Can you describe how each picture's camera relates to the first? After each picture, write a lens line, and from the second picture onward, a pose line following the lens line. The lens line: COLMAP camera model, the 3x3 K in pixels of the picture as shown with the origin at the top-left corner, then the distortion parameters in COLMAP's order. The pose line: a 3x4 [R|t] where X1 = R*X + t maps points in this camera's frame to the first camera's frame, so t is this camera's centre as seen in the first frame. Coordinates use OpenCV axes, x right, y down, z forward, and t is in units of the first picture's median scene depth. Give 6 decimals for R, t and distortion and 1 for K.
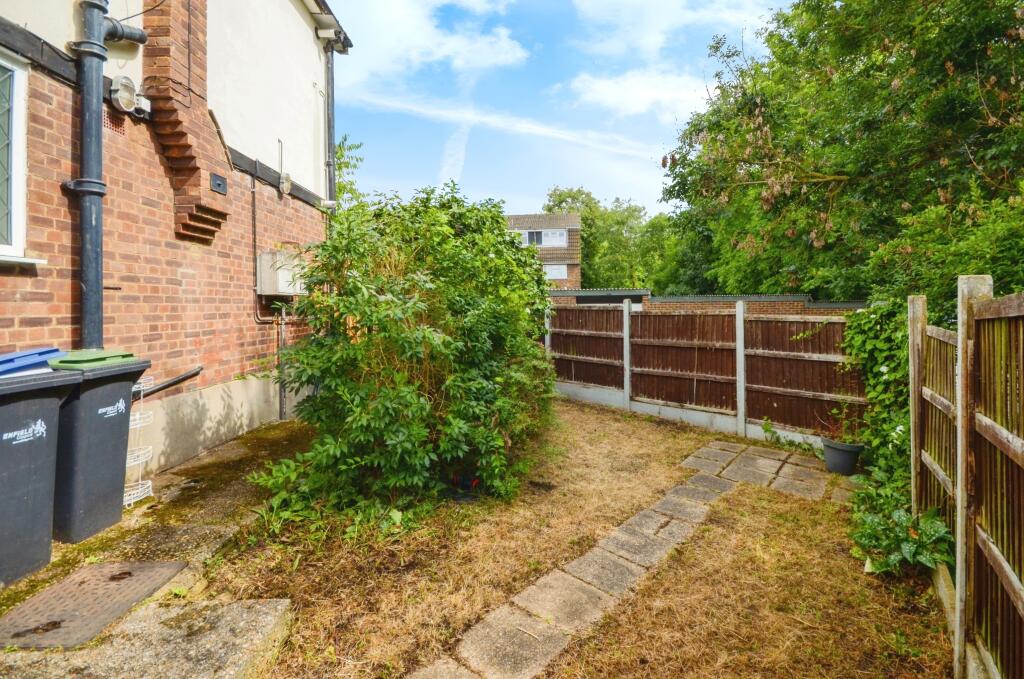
lens RADIAL K [[451.4, 0, 530.7], [0, 451.4, 302.8], [0, 0, 1]] dist [-0.000627, -0.001573]
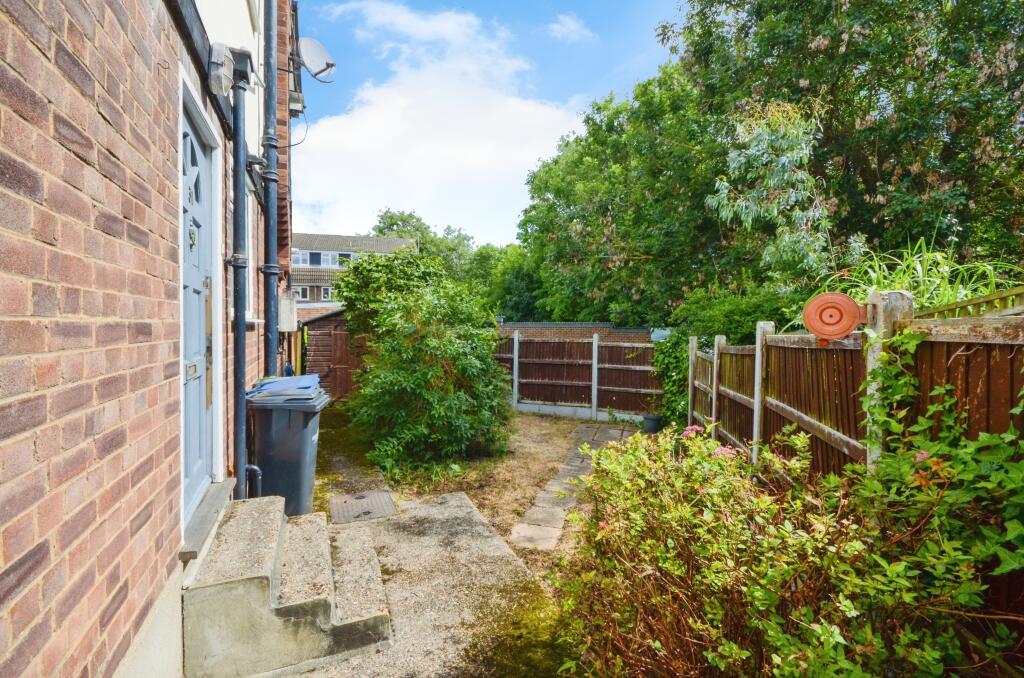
lens RADIAL K [[451.4, 0, 510.2], [0, 451.4, 340.7], [0, 0, 1]] dist [-0.000627, -0.001573]
pose [[0.929619, -0.007096, 0.368453, -0.397070], [-0.009383, 0.999035, 0.042915, -0.045387], [-0.368401, -0.043352, 0.928655, -0.352146]]
